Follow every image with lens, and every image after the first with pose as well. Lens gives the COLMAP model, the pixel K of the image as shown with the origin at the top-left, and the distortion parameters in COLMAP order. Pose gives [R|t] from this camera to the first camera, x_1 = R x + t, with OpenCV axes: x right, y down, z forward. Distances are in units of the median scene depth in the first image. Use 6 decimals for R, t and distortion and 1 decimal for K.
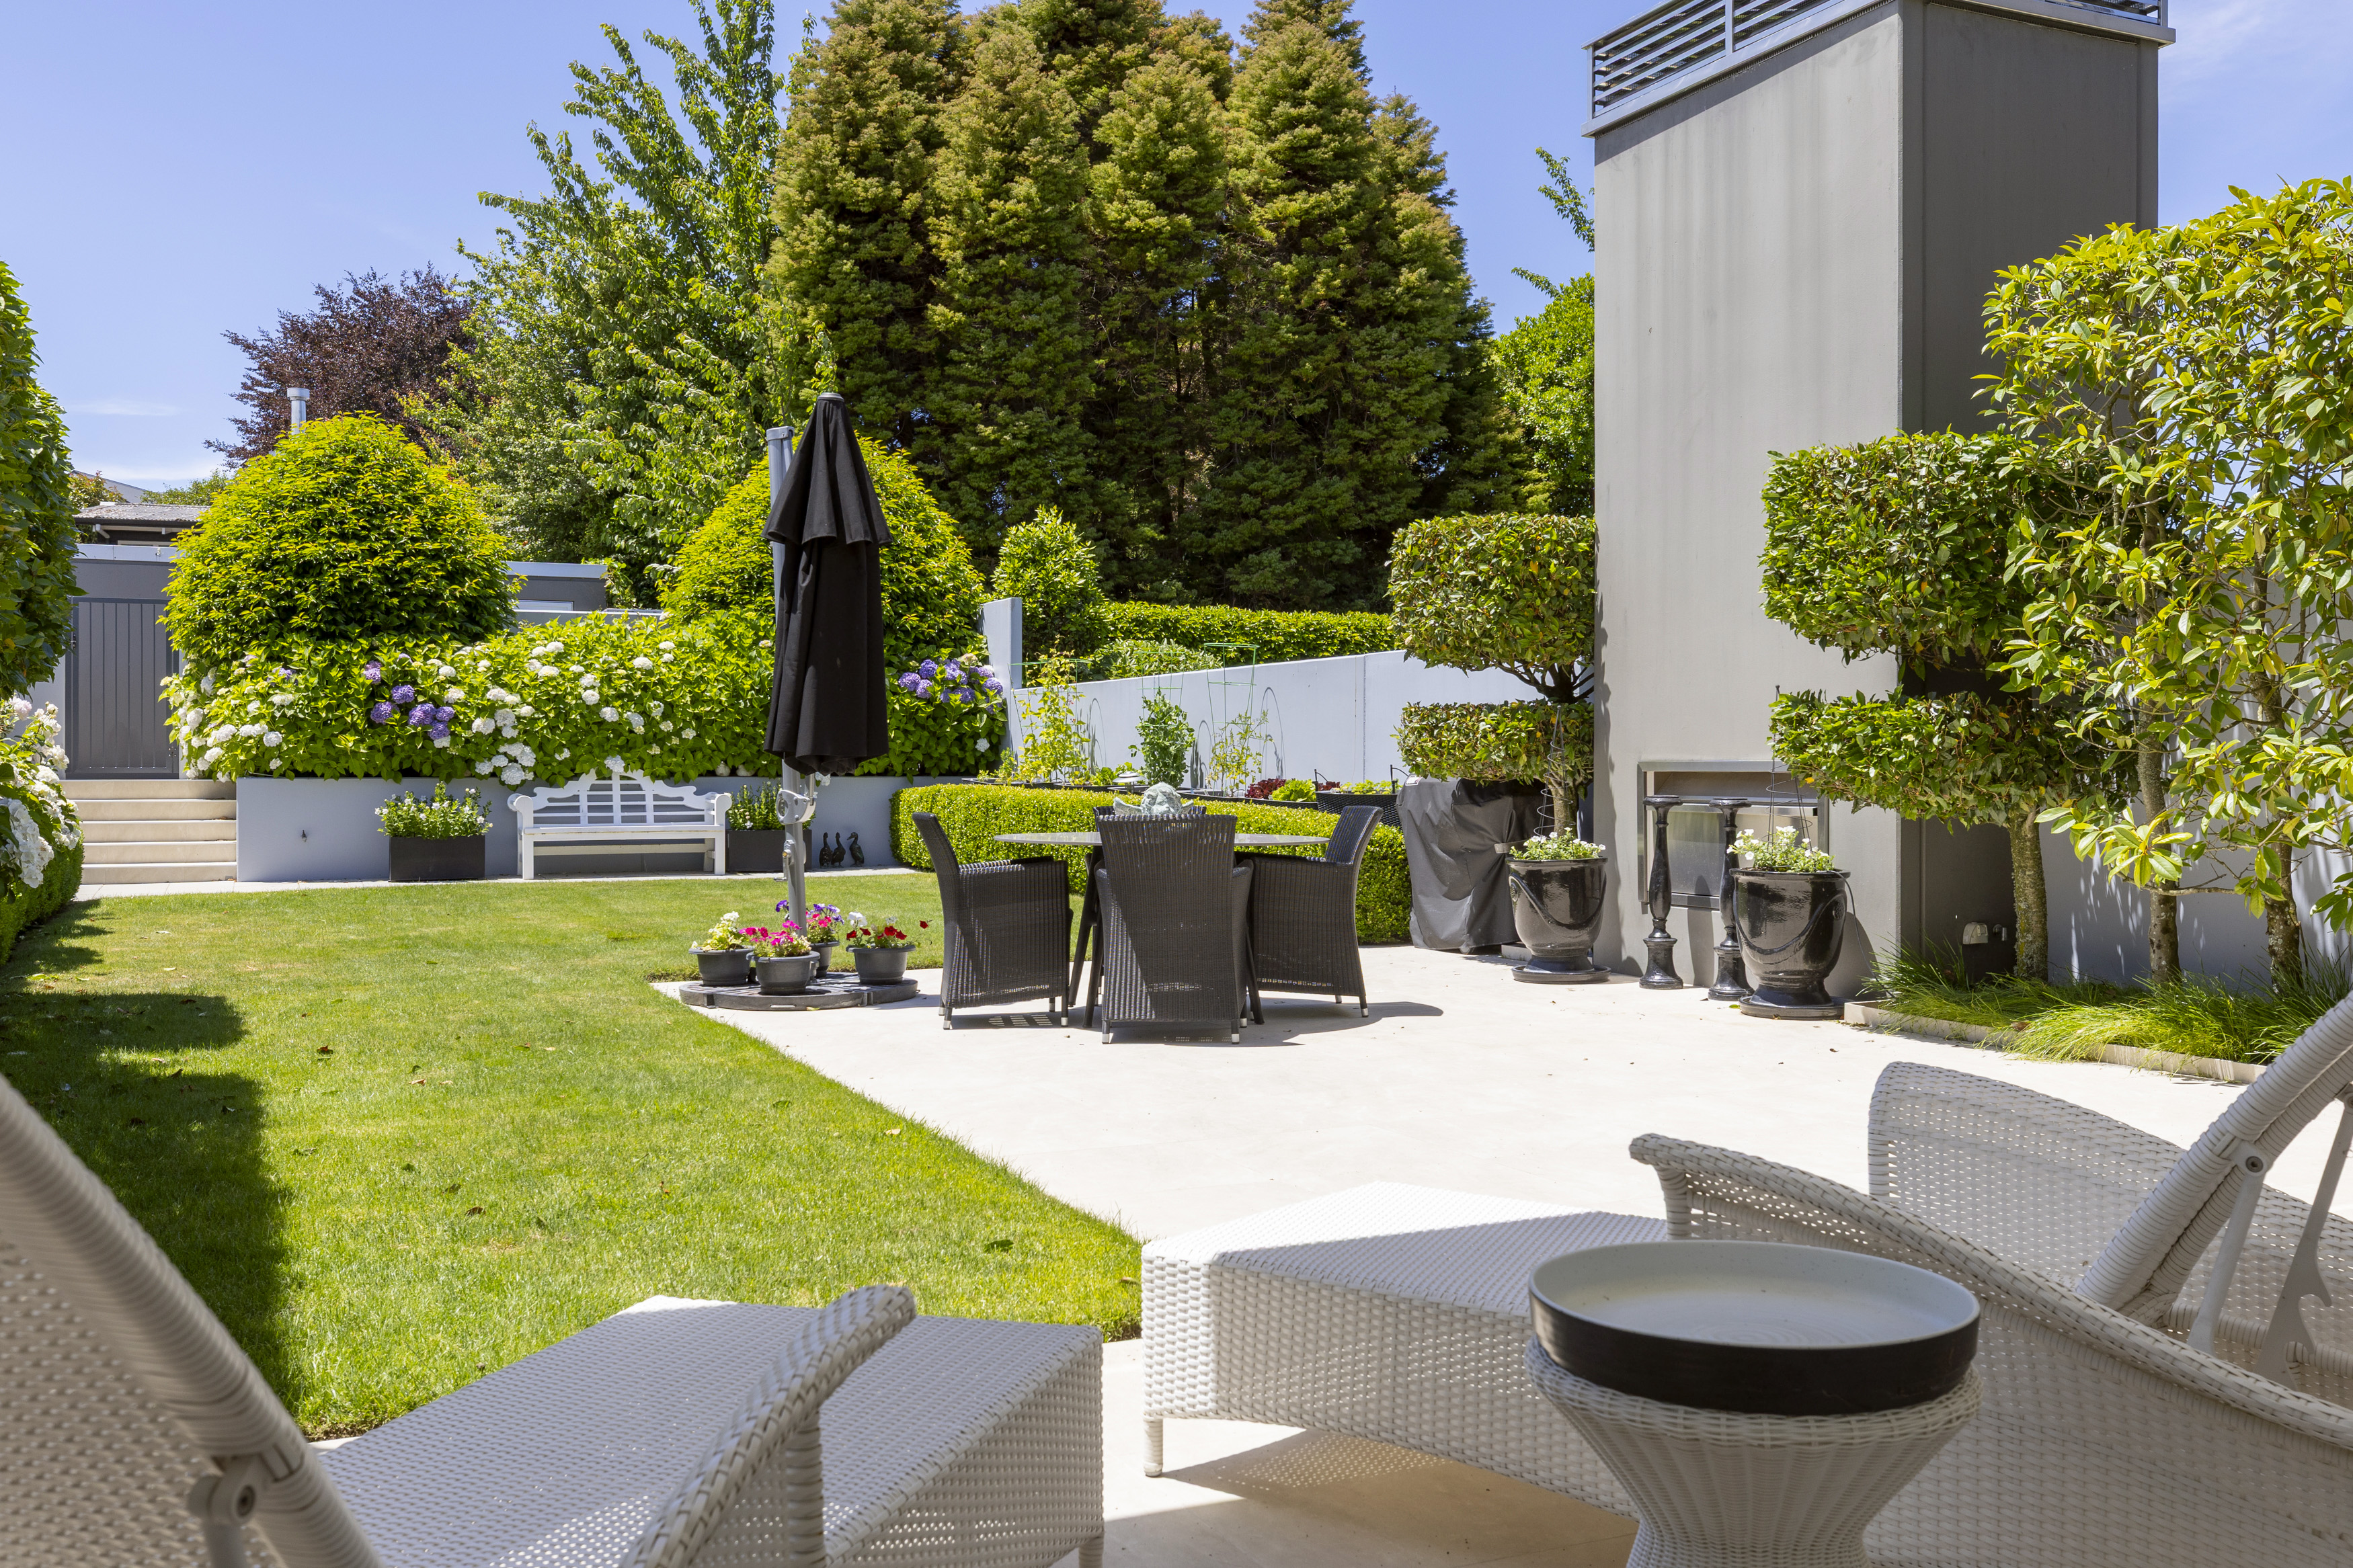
lens RADIAL K [[2079.9, 0, 1172.7], [0, 2079.9, 786.2], [0, 0, 1]] dist [0.008496, 0.005980]
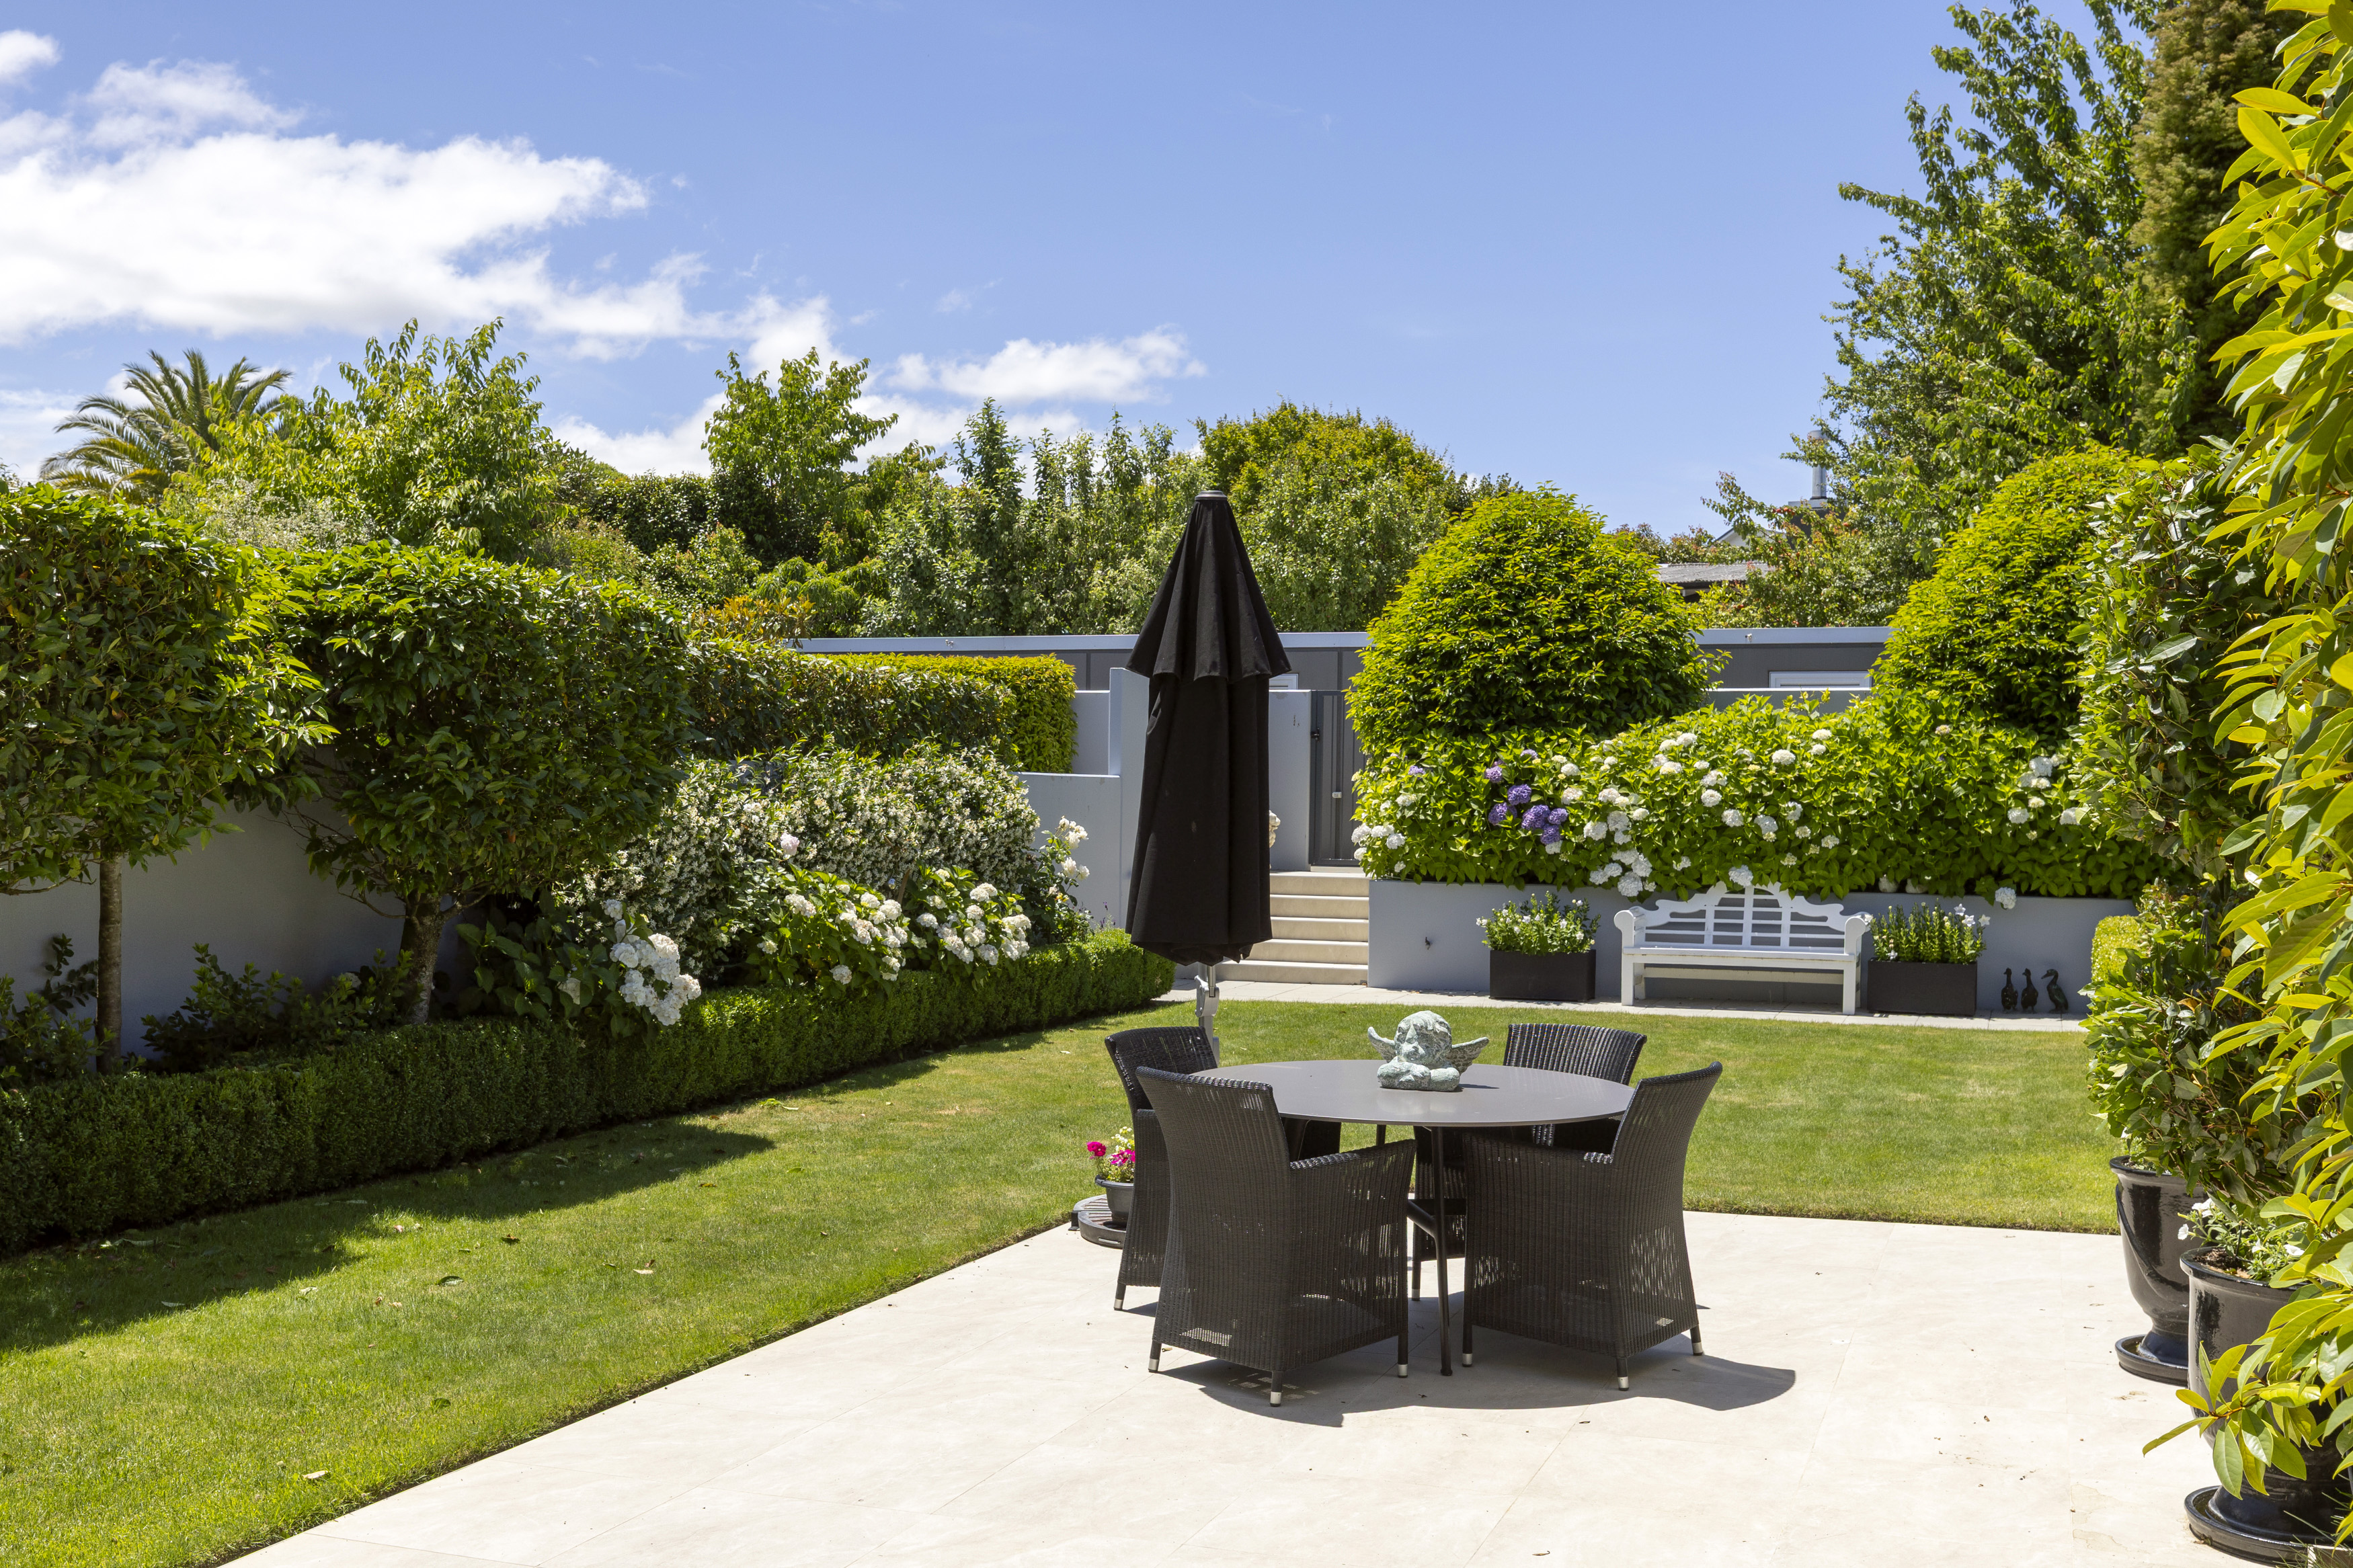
lens RADIAL K [[2282.2, 0, 1195.2], [0, 2282.2, 883.1], [0, 0, 1]] dist [-0.011857, 0.000000]
pose [[0.707901, 0.035871, -0.705400, 0.233118], [-0.018872, 0.999314, 0.031878, -0.033262], [0.706060, -0.009254, 0.708092, 0.178844]]
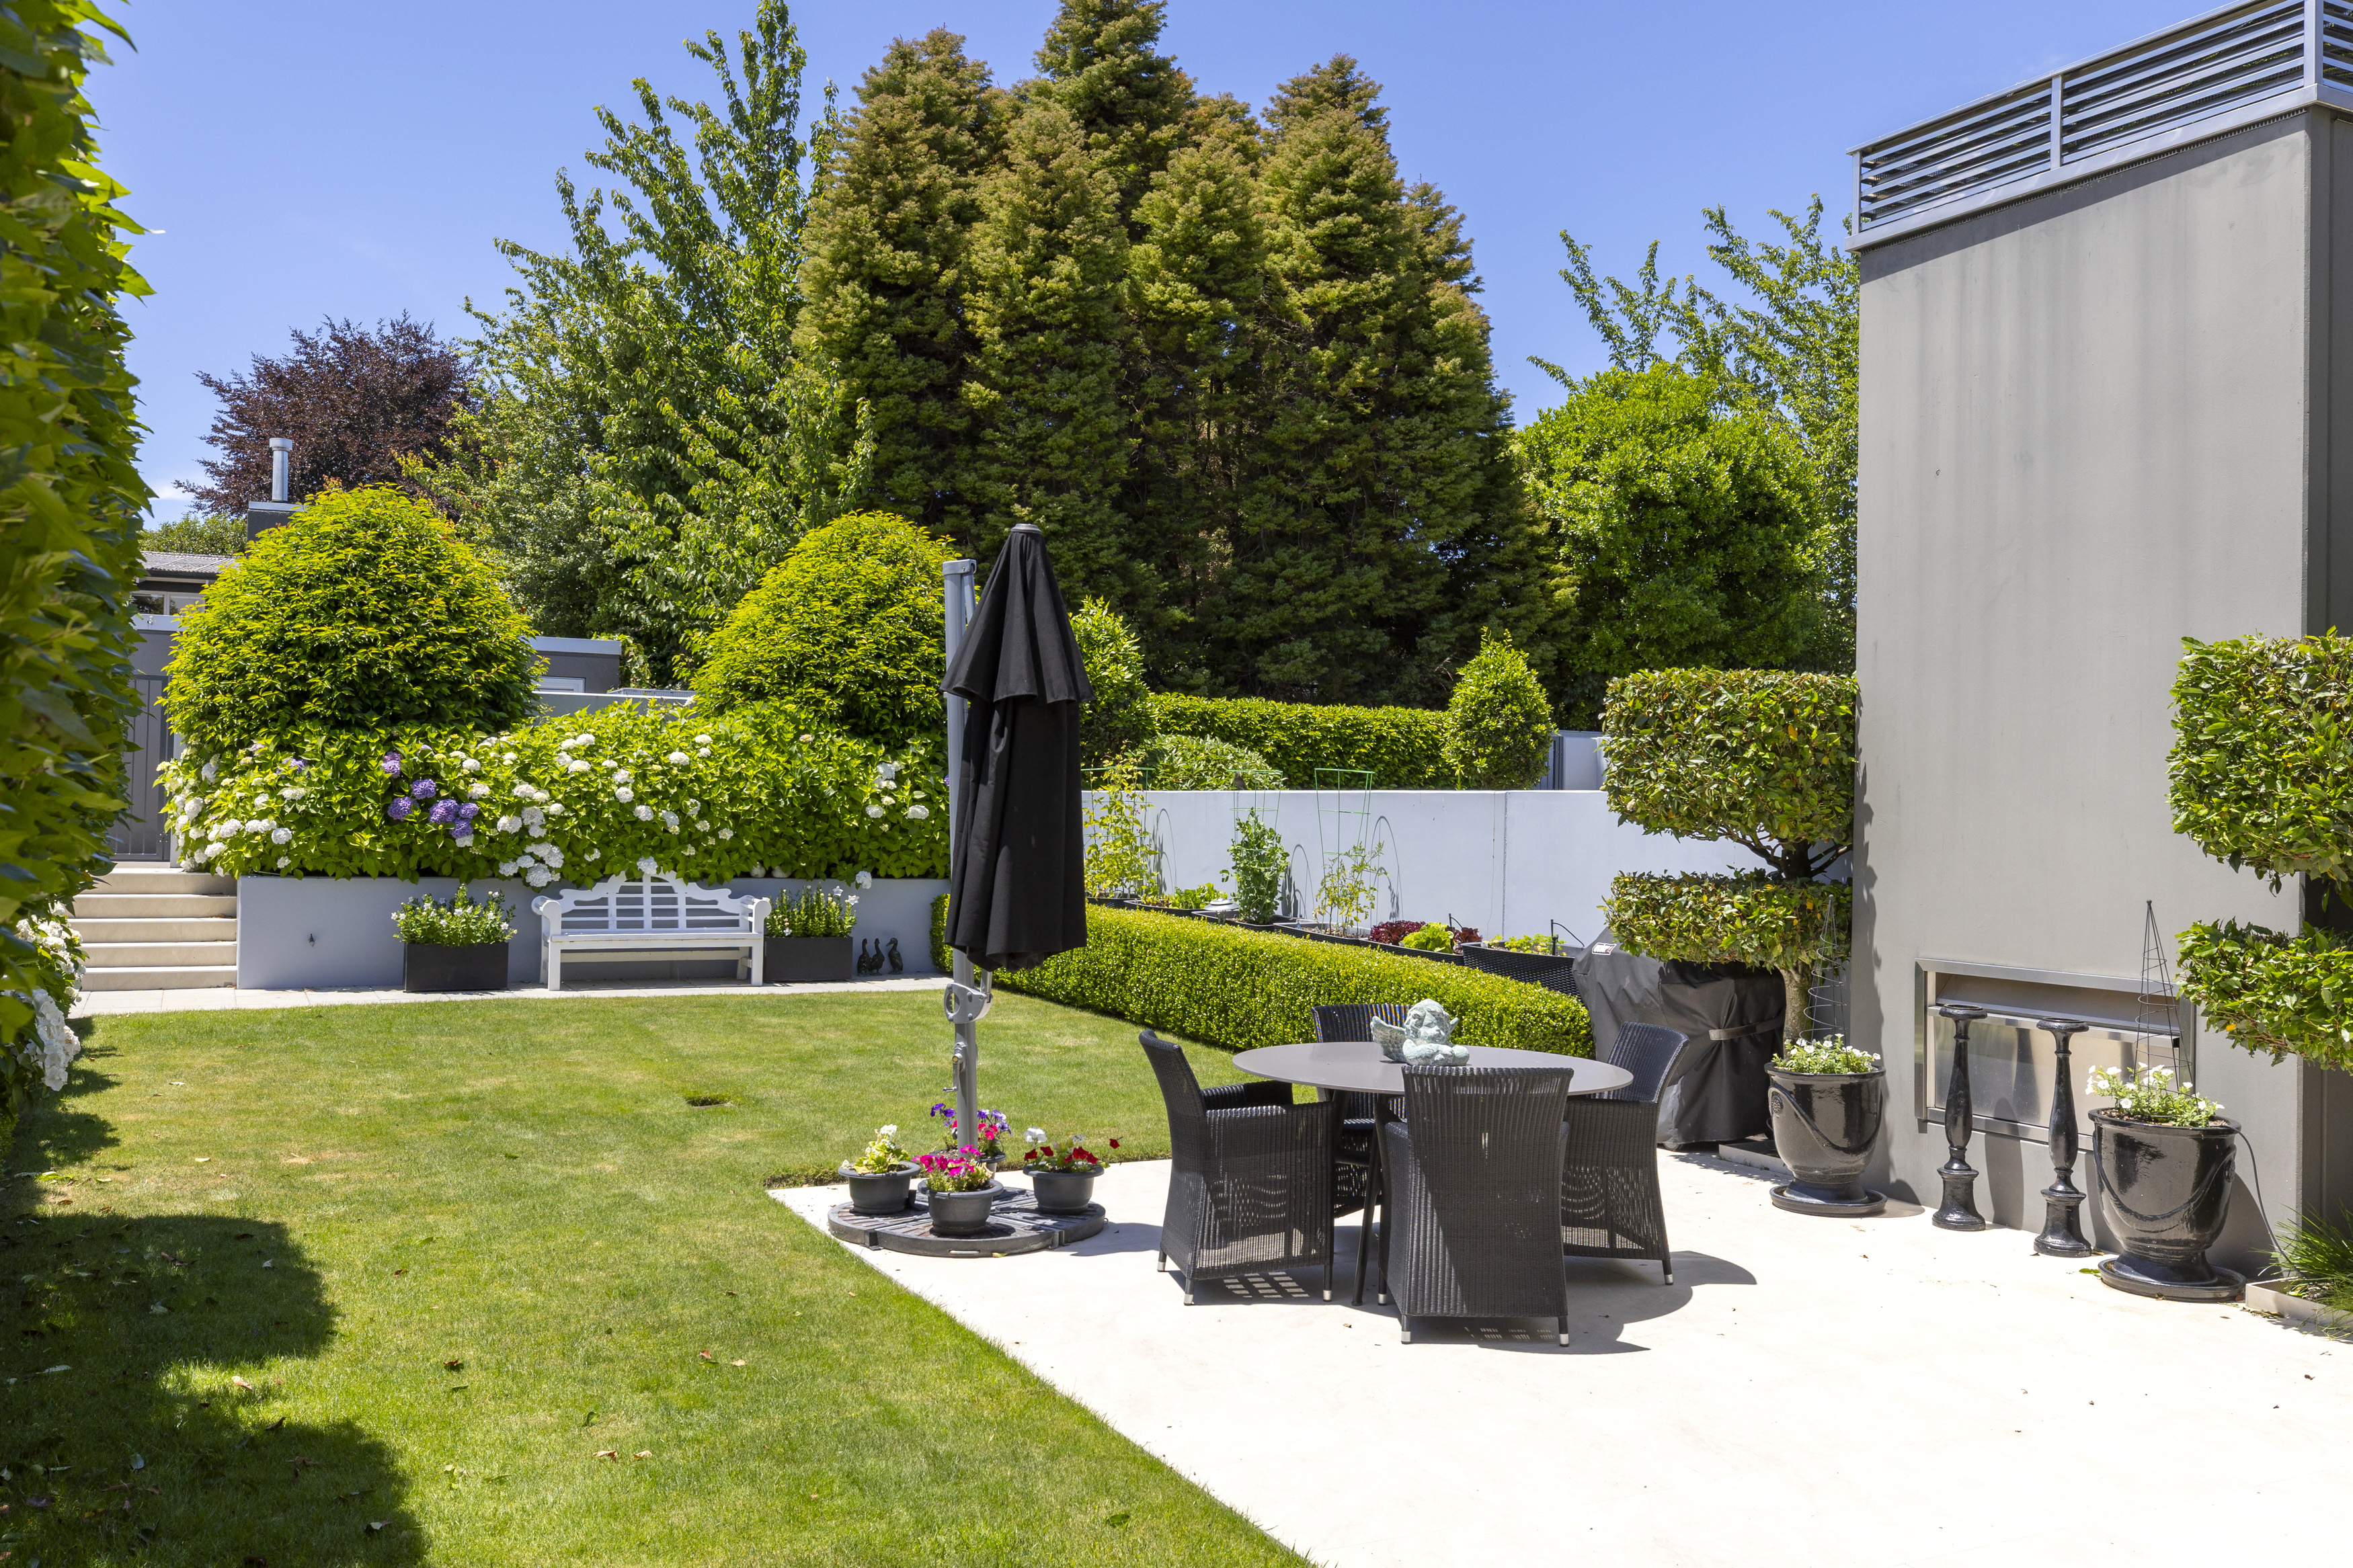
lens RADIAL K [[1991.2, 0, 1177.1], [0, 1991.2, 773.9], [0, 0, 1]] dist [-0.003863, 0.031947]
pose [[0.998881, 0.021574, 0.042091, -0.067737], [-0.020463, 0.999435, -0.026657, -0.032932], [-0.042643, 0.025766, 0.998758, 0.091158]]
